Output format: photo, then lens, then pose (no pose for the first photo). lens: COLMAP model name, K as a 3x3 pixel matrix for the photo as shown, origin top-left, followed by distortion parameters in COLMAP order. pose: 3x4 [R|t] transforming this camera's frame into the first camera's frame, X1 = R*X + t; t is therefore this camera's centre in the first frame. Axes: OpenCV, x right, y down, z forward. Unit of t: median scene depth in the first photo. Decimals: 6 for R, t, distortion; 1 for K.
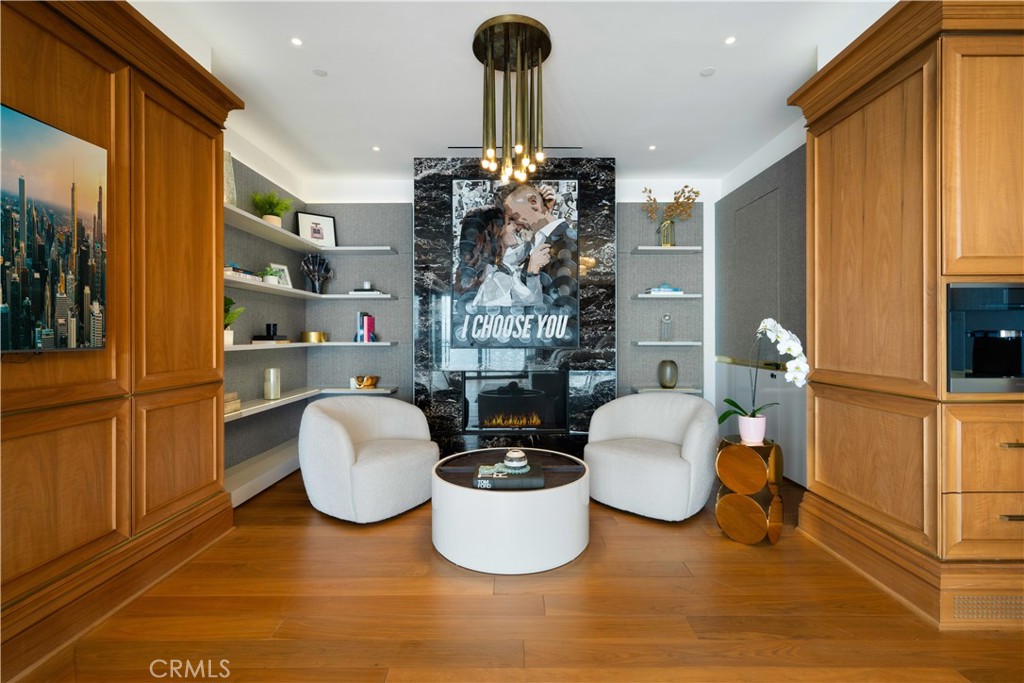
lens RADIAL K [[460.0, 0, 517.2], [0, 460.0, 333.8], [0, 0, 1]] dist [-0.000949, 0.000437]
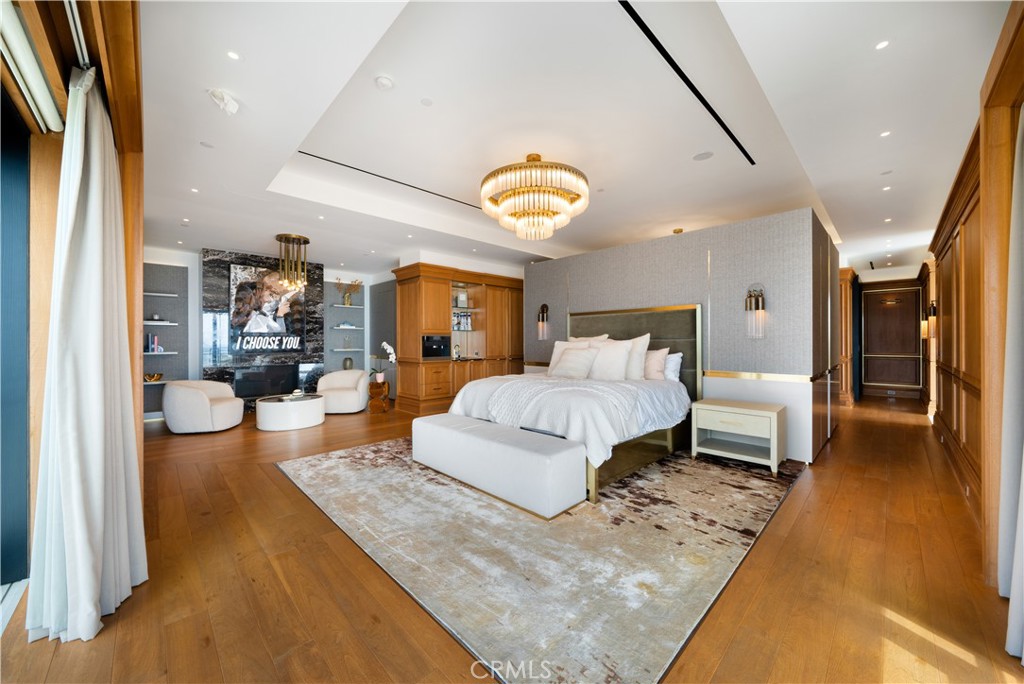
lens RADIAL K [[393.1, 0, 518.7], [0, 393.1, 338.5], [0, 0, 1]] dist [0.000640, -0.000066]
pose [[0.725222, 0.003158, 0.688508, -0.391964], [0.000236, 0.999988, -0.004836, -0.025702], [-0.688515, 0.003670, 0.725213, -0.964918]]
